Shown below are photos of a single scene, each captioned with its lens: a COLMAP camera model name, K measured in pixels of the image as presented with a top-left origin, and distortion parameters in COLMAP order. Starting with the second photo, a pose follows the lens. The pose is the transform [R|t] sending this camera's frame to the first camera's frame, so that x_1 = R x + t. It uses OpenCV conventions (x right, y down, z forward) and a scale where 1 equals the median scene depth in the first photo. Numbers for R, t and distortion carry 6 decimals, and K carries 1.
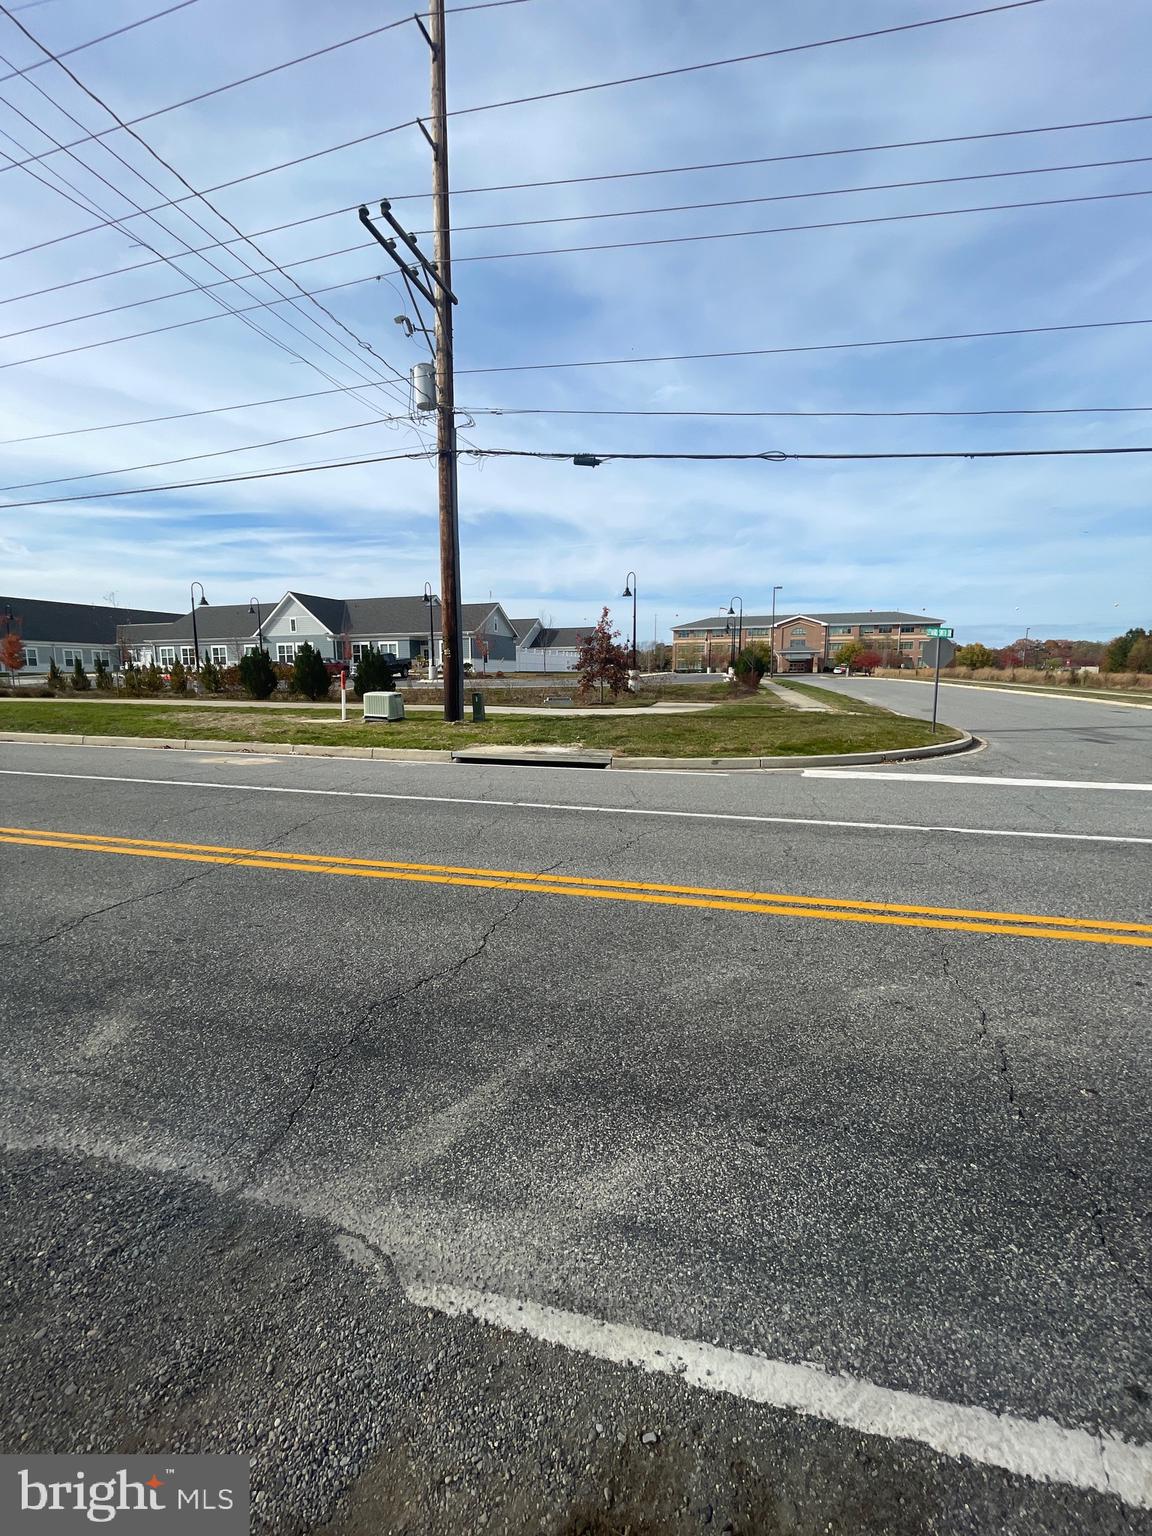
lens RADIAL K [[616.3, 0, 568.2], [0, 616.3, 767.9], [0, 0, 1]] dist [-0.012081, 0.001316]
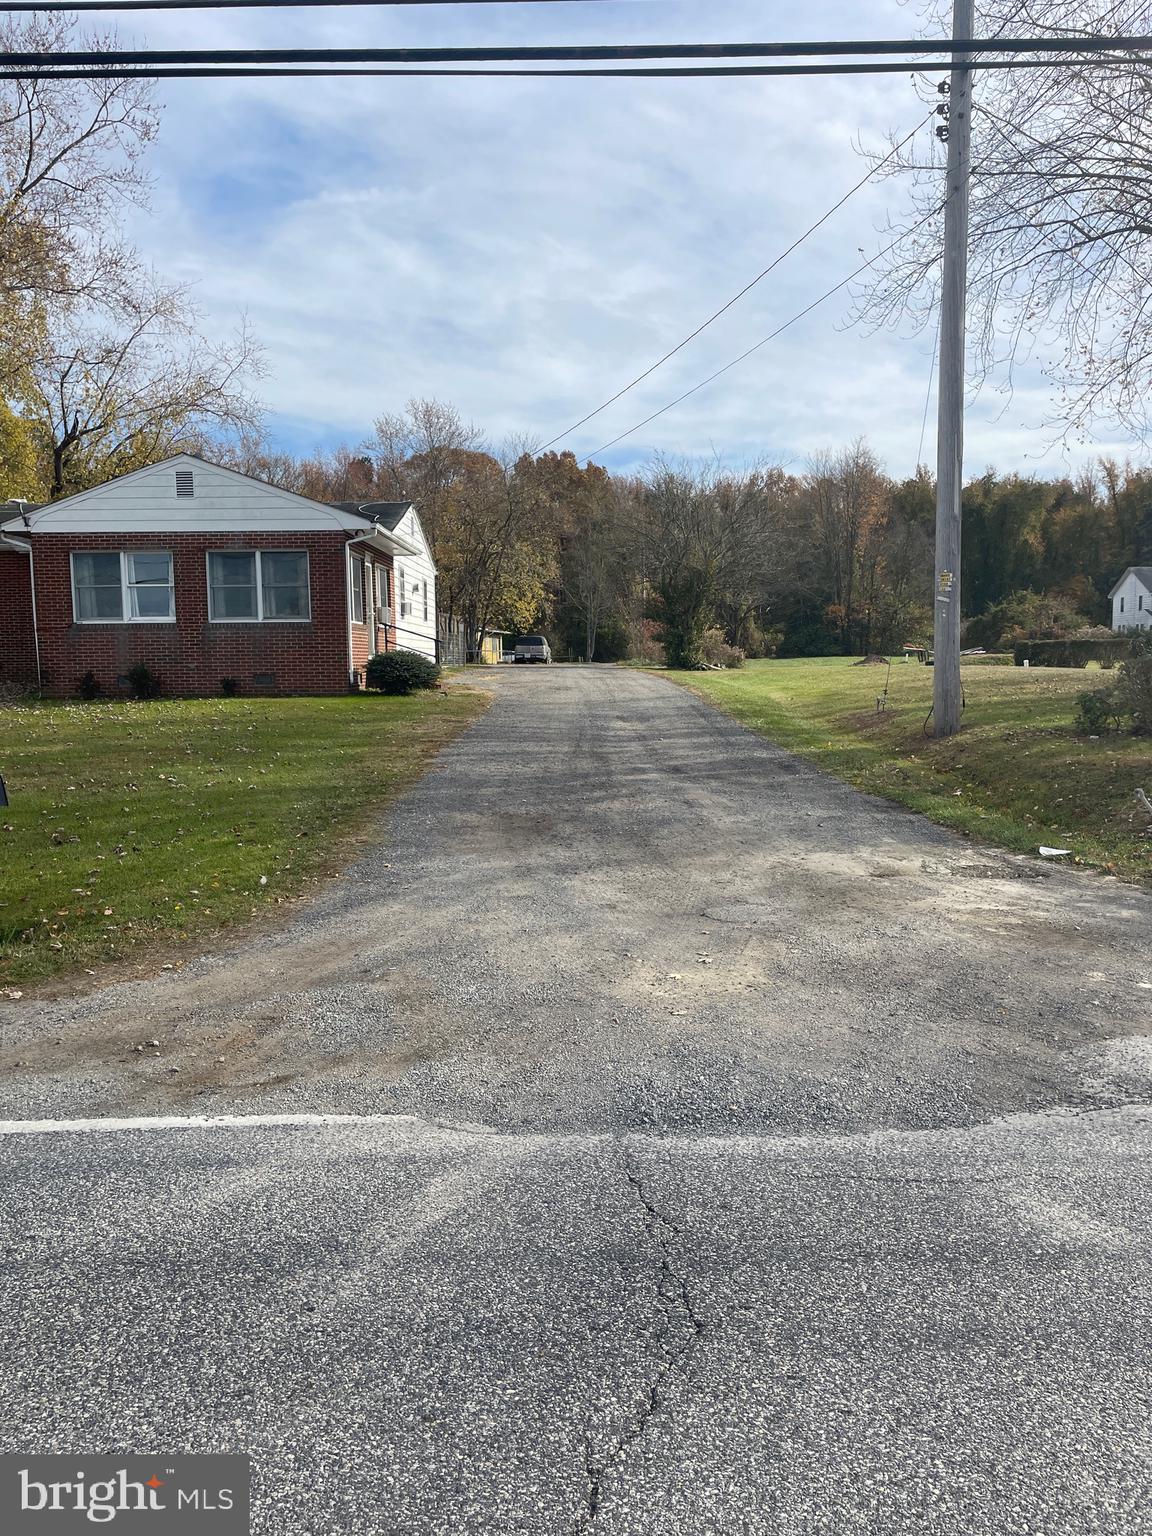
lens RADIAL K [[1153.2, 0, 577.6], [0, 1153.2, 774.7], [0, 0, 1]] dist [0.042360, -0.043323]
pose [[-0.975223, 0.034439, -0.218525, -0.070348], [-0.020919, 0.969026, 0.246071, -0.362800], [0.220231, 0.244546, -0.944296, 2.592338]]
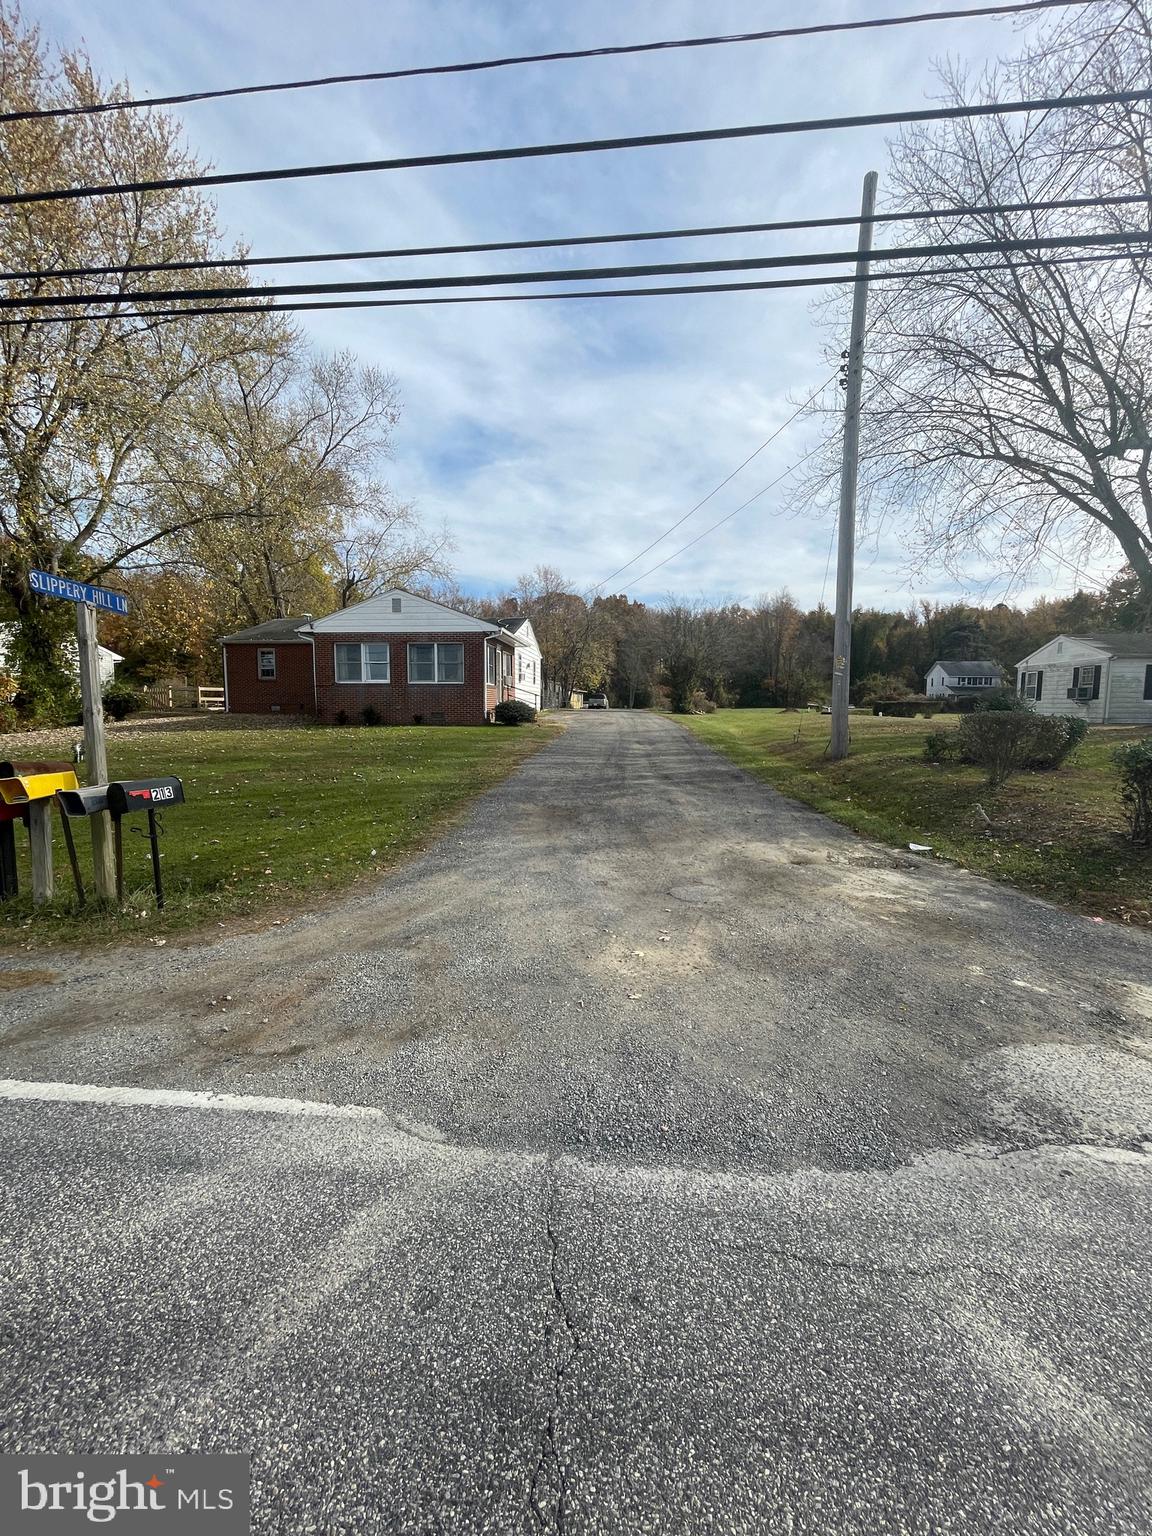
lens RADIAL K [[616.3, 0, 571.4], [0, 616.3, 766.6], [0, 0, 1]] dist [-0.012081, 0.001316]
pose [[-0.991081, 0.008416, -0.132995, -0.423711], [-0.024774, 0.968971, 0.245928, -0.251279], [0.130938, 0.247030, -0.960121, 1.829892]]
